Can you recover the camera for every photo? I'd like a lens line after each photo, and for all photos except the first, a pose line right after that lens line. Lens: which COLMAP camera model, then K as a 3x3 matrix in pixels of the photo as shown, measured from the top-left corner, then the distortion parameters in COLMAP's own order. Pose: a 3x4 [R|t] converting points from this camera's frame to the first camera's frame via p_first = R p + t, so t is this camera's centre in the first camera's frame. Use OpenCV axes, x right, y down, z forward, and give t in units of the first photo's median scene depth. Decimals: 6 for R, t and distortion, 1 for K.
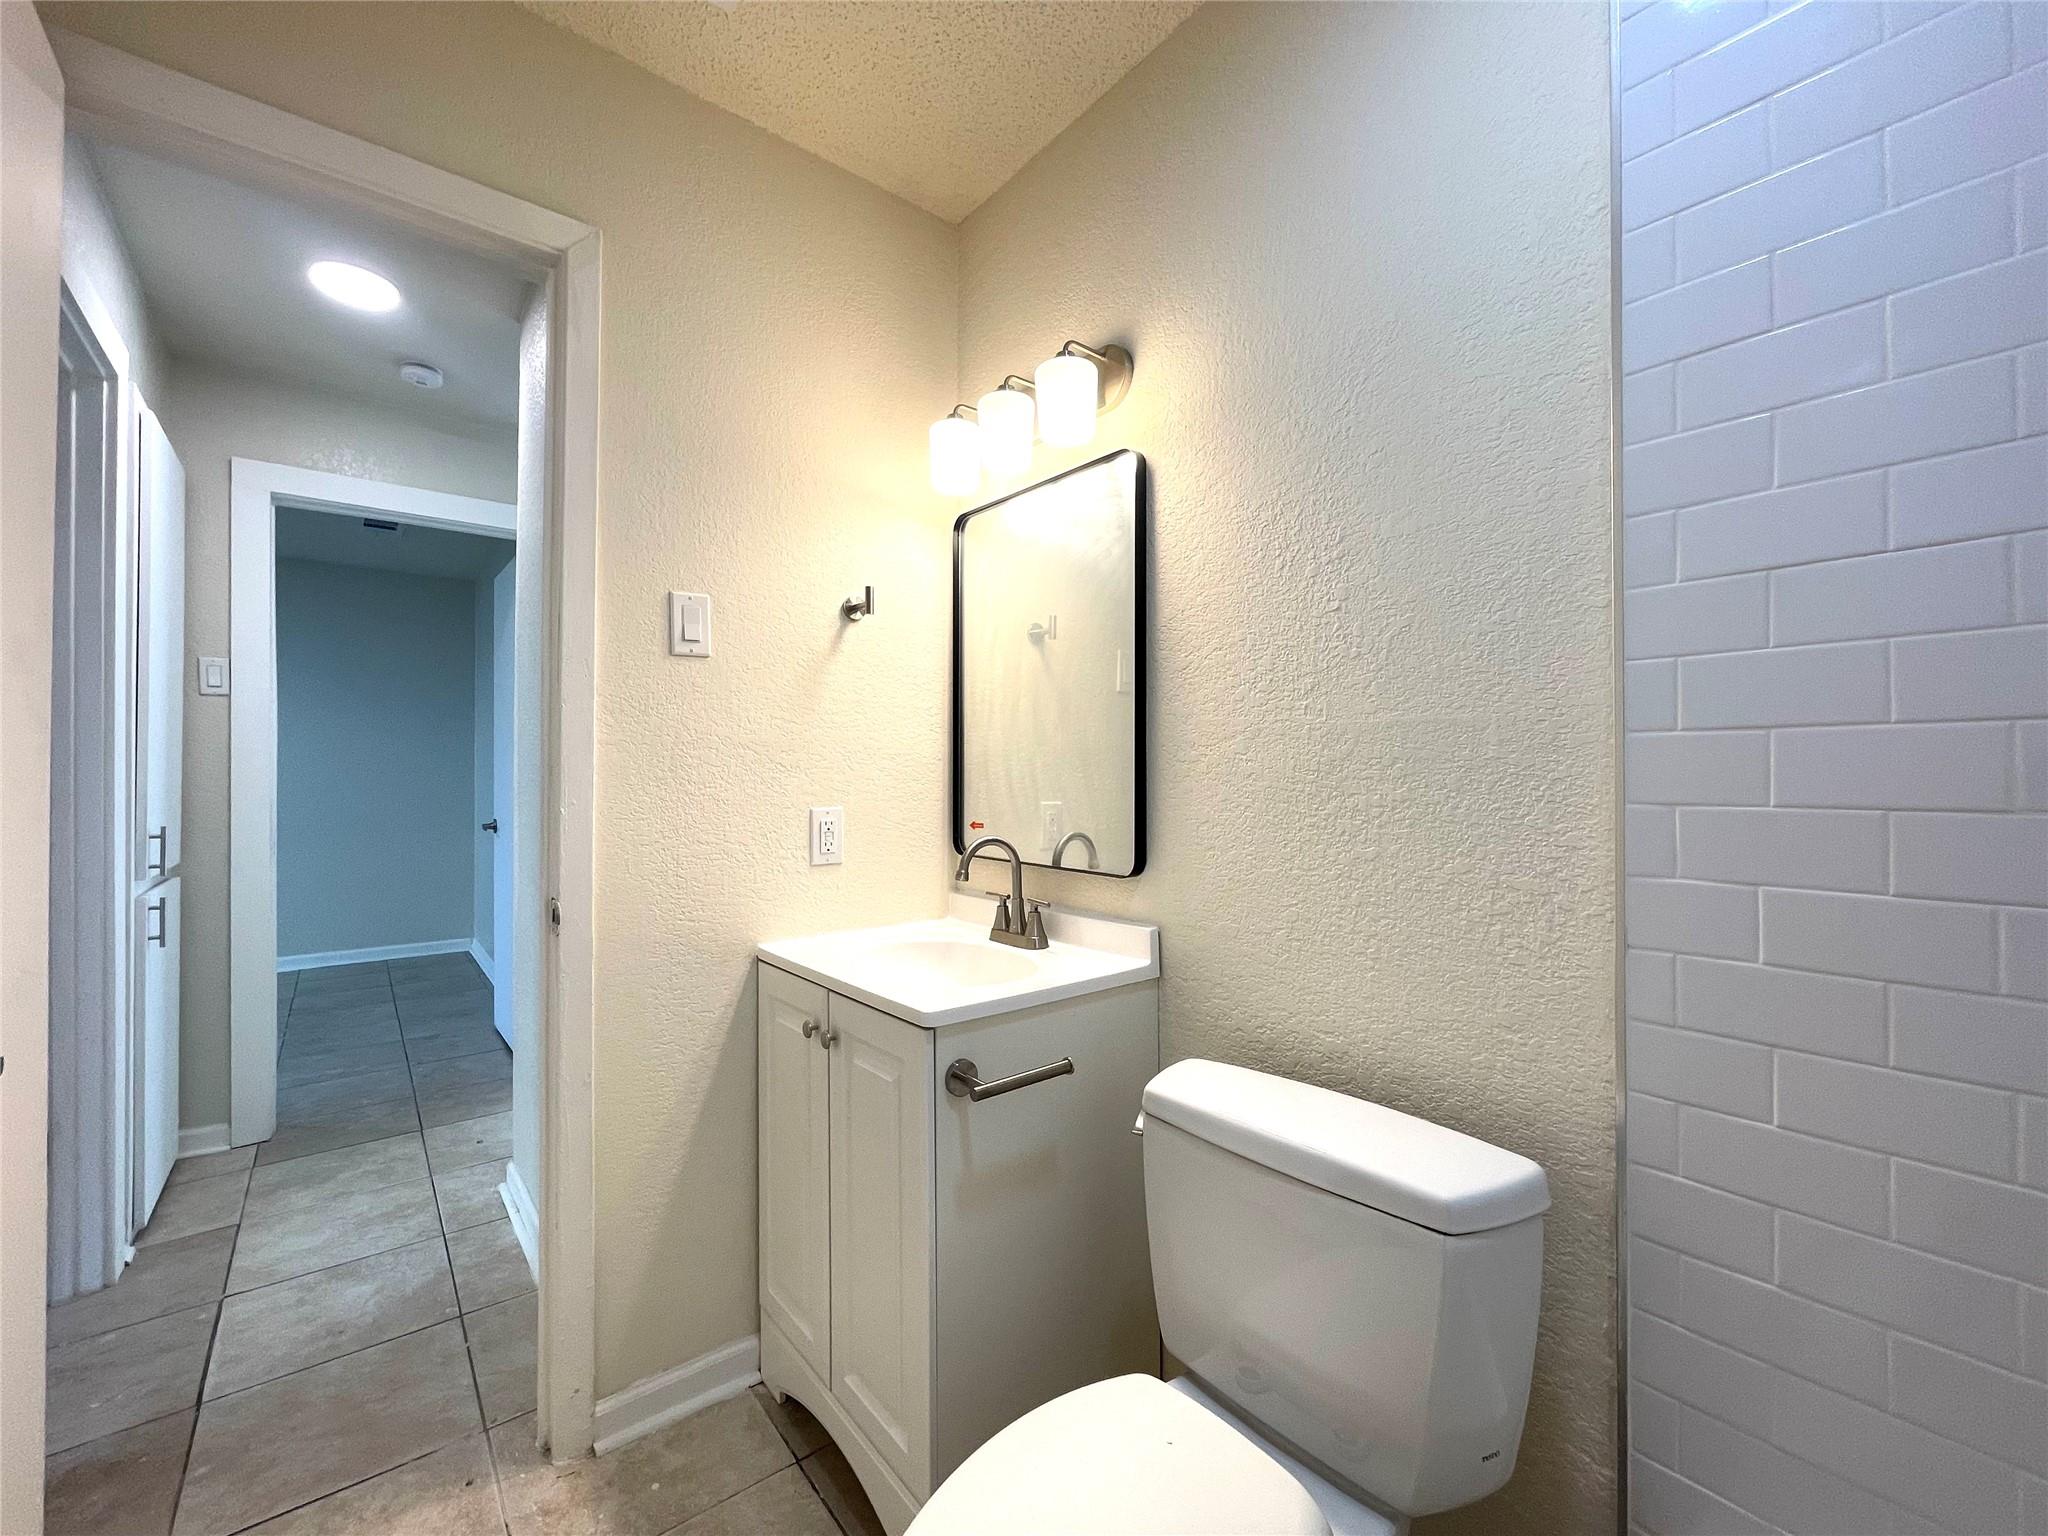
lens RADIAL K [[836.9, 0, 1025.9], [0, 836.9, 764.4], [0, 0, 1]] dist [-0.000866, -0.000186]
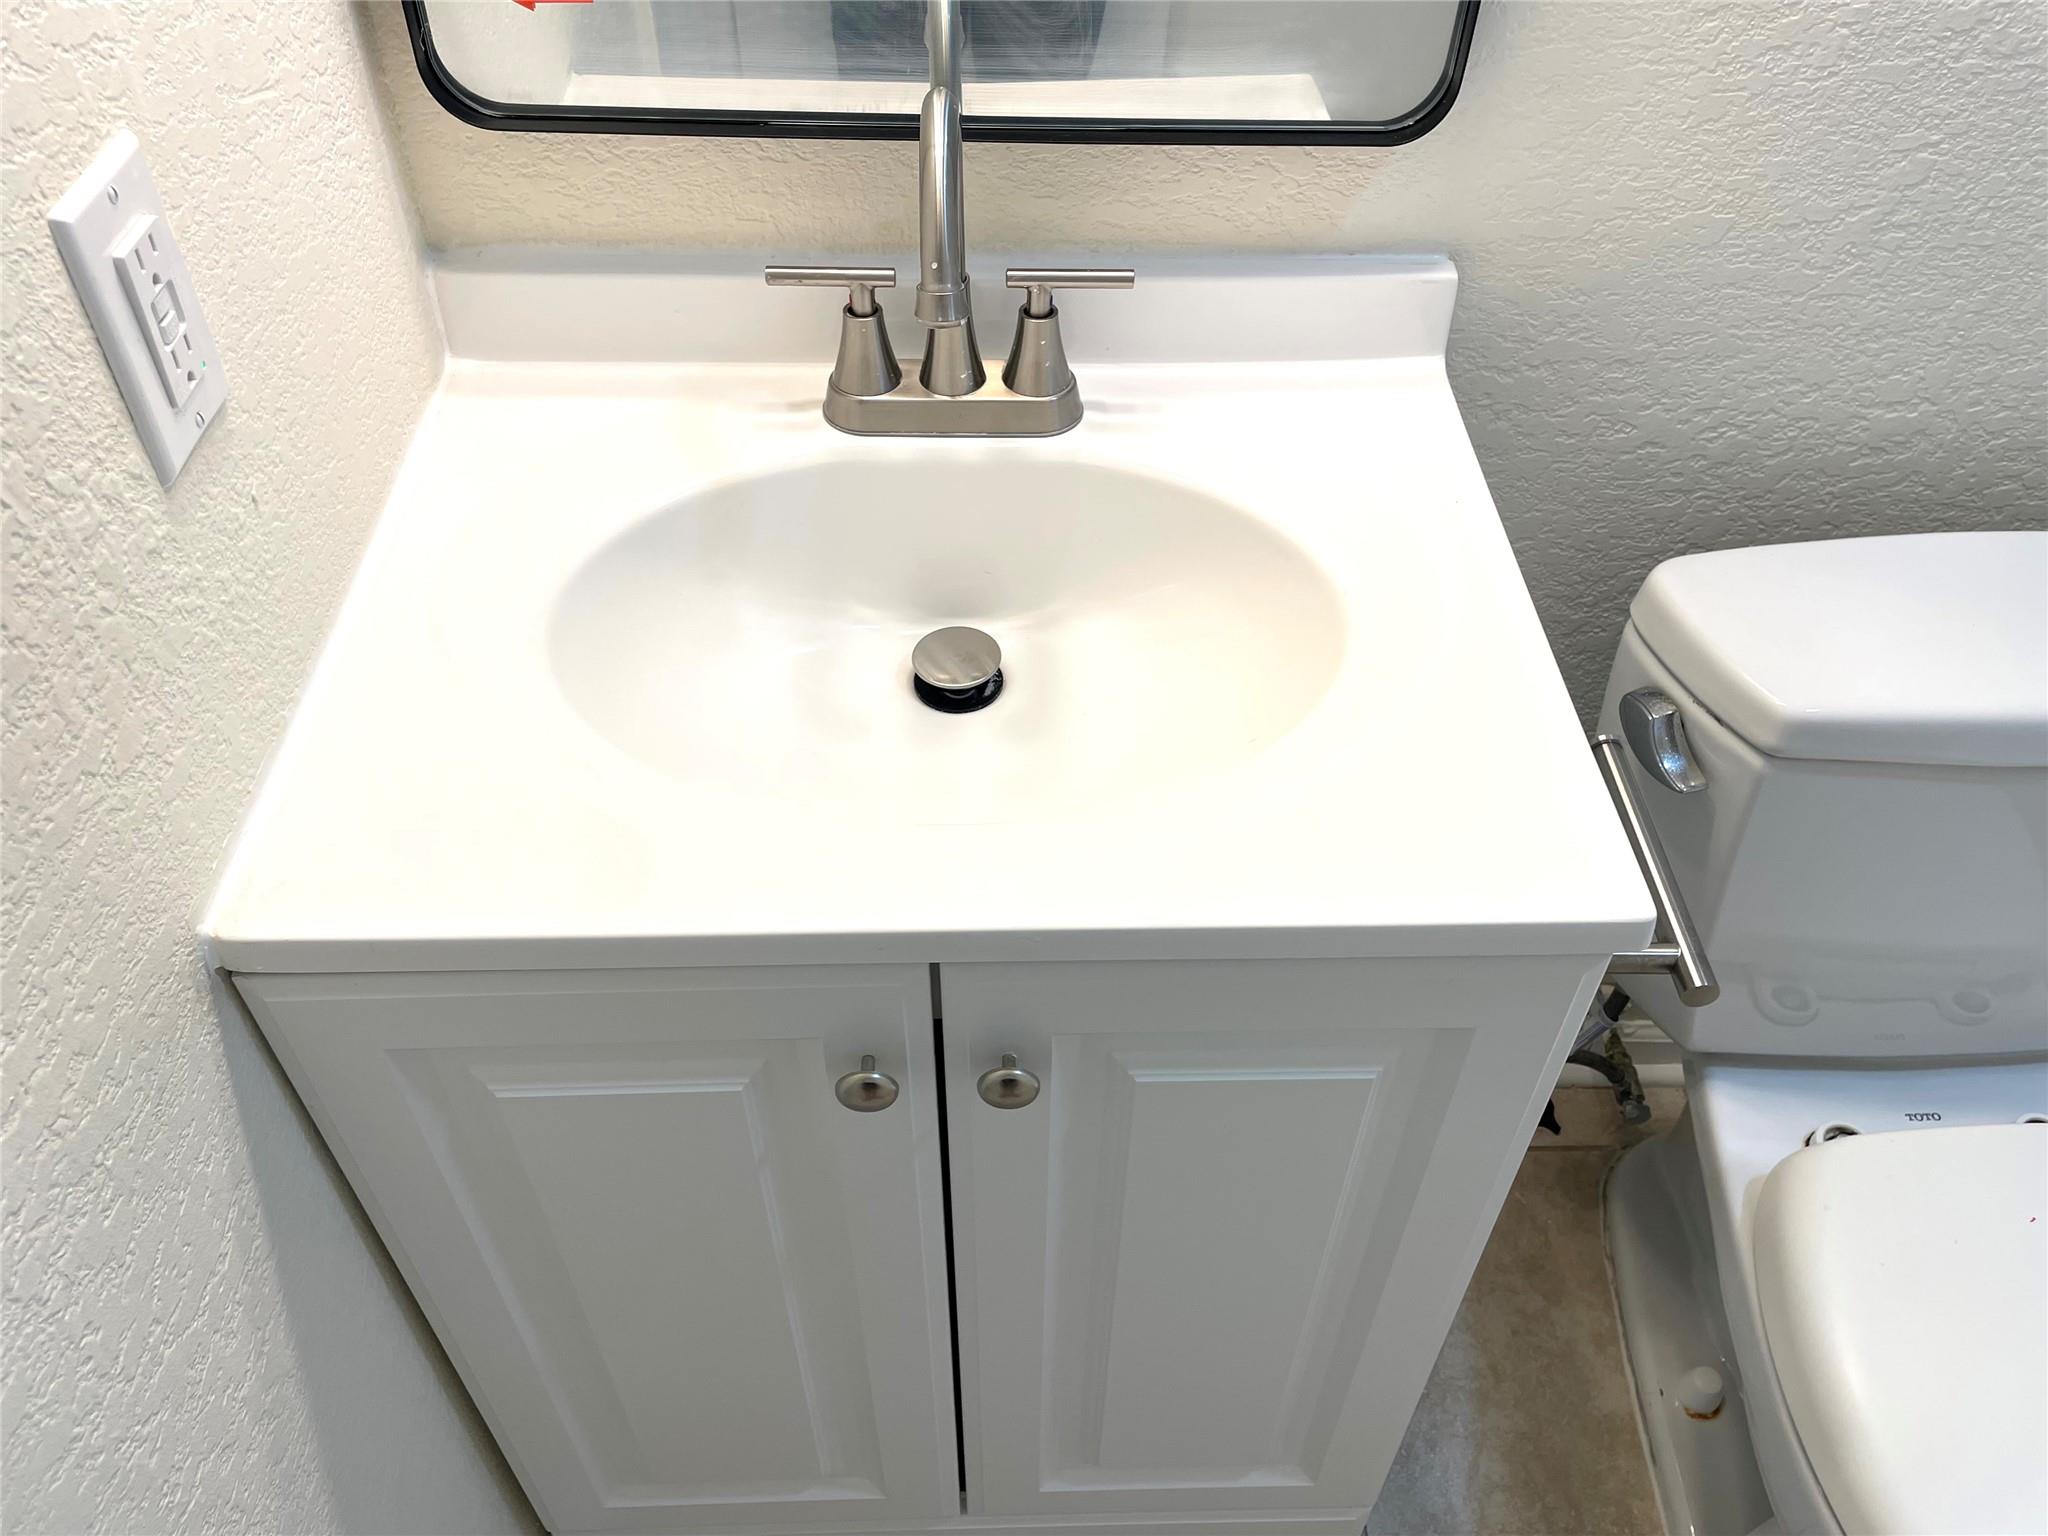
lens RADIAL K [[1609.8, 0, 1019.4], [0, 1609.8, 757.0], [0, 0, 1]] dist [0.069224, -0.075444]
pose [[0.593452, -0.555373, 0.582559, -0.558963], [-0.040940, 0.702028, 0.710972, -0.164693], [-0.803828, -0.445777, 0.393883, 0.929101]]
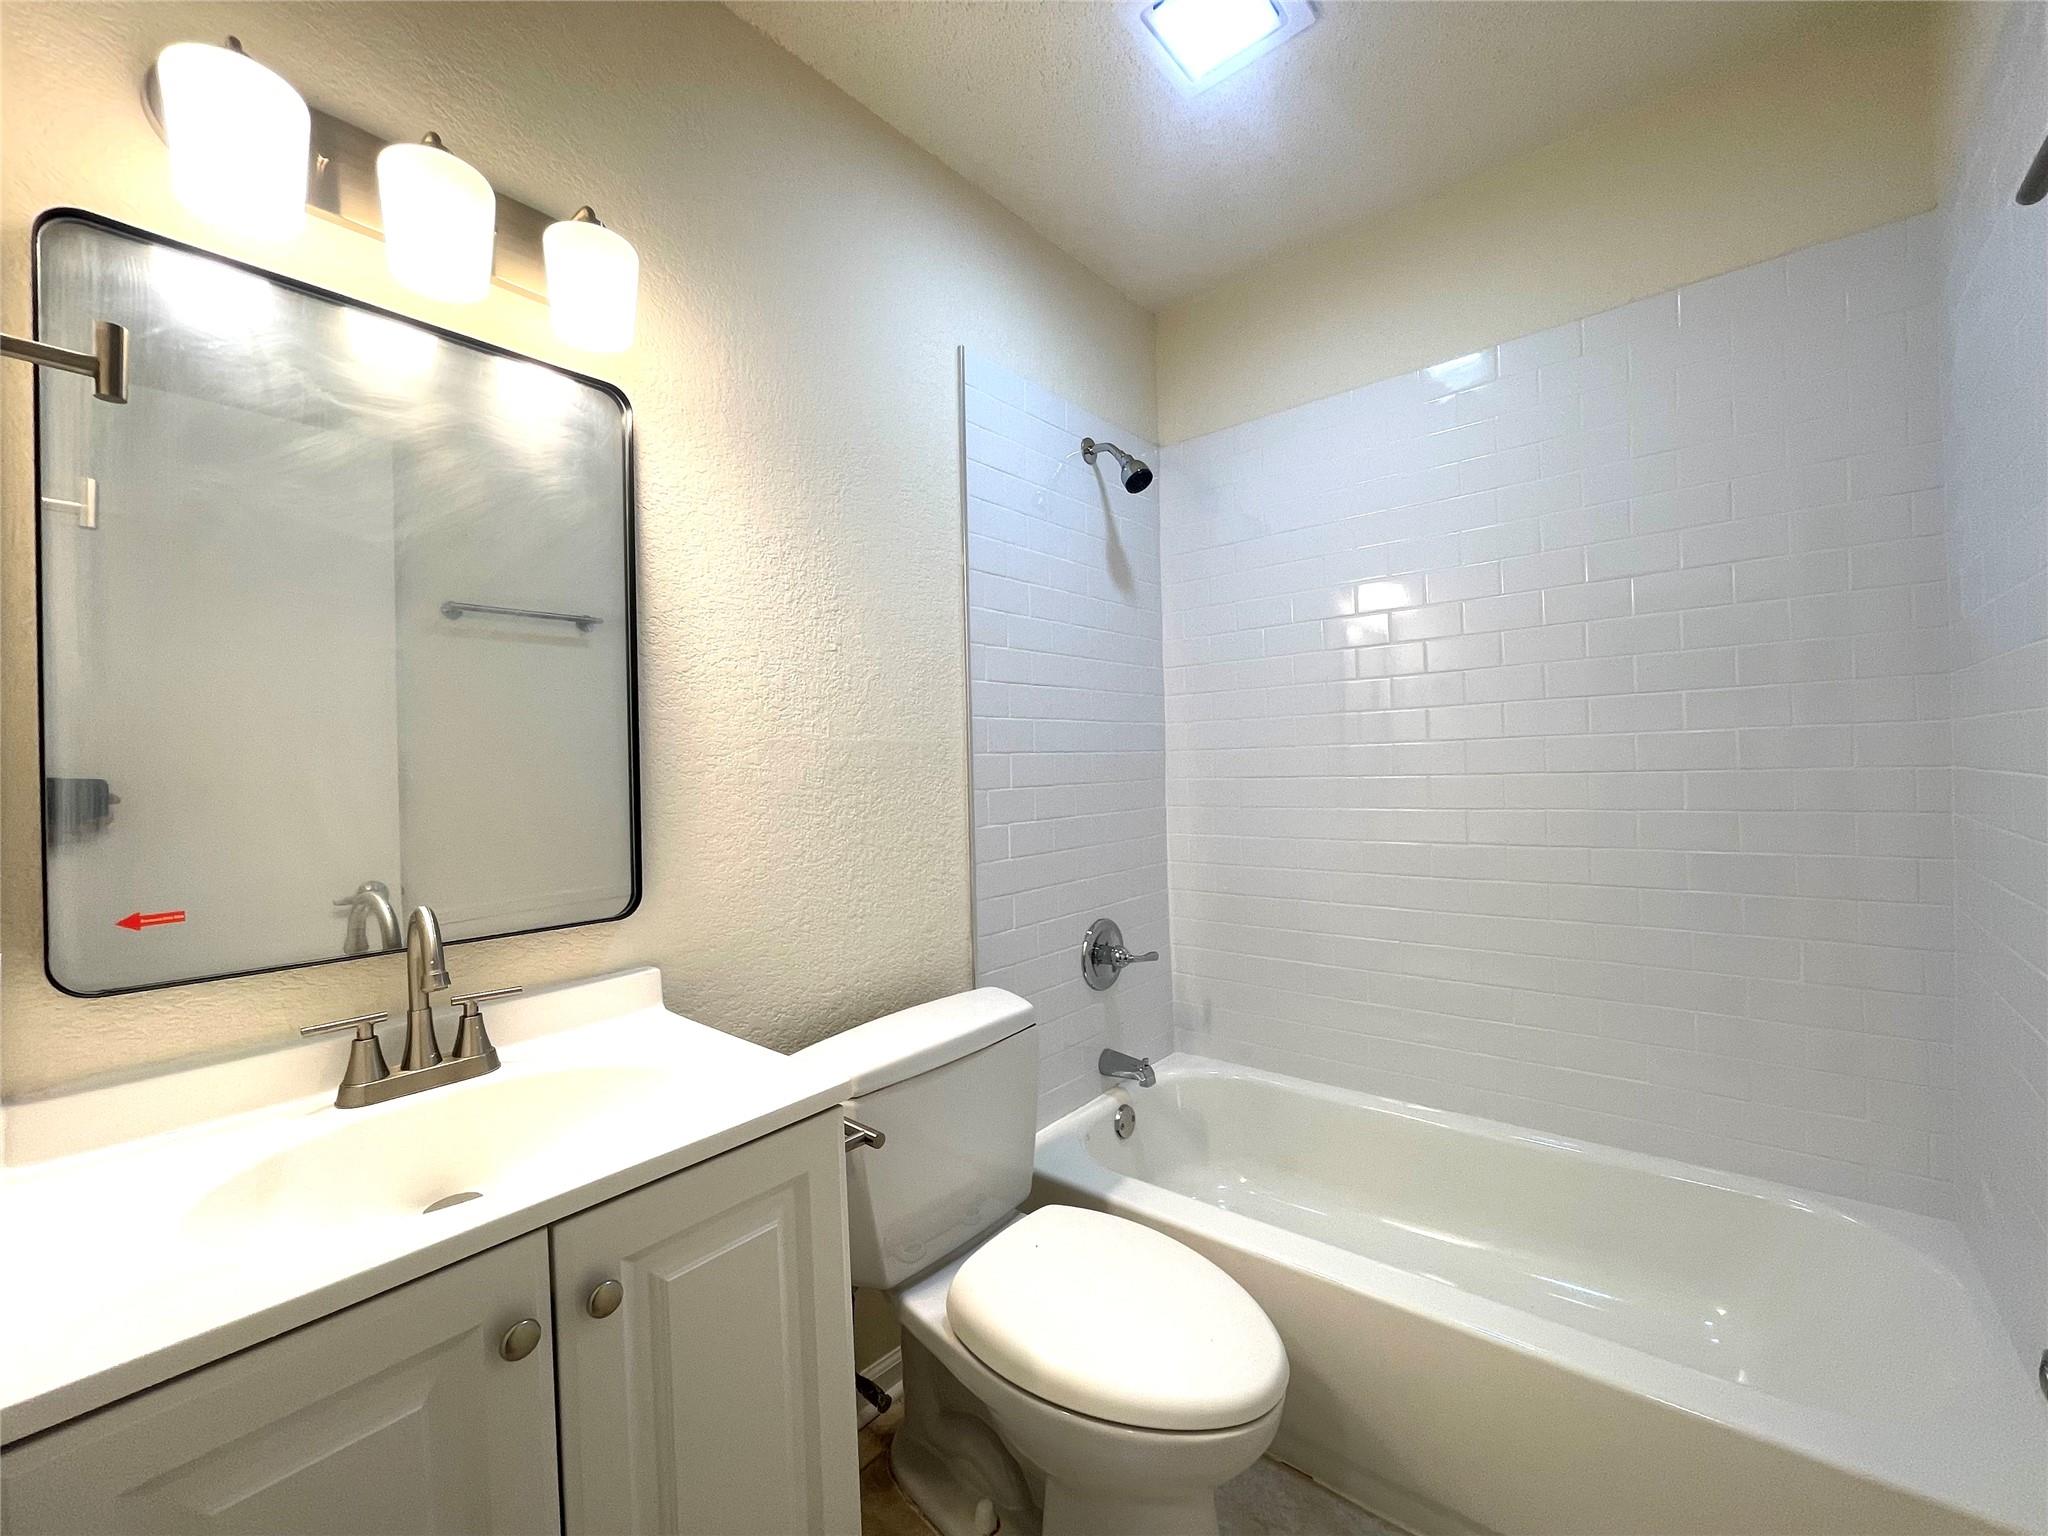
lens RADIAL K [[836.9, 0, 1025.9], [0, 836.9, 764.4], [0, 0, 1]] dist [-0.000866, -0.000186]
pose [[-0.185479, 0.005010, 0.982636, -0.904112], [0.015704, 0.999874, -0.002133, -0.004956], [-0.982523, 0.015036, -0.185534, 0.928924]]
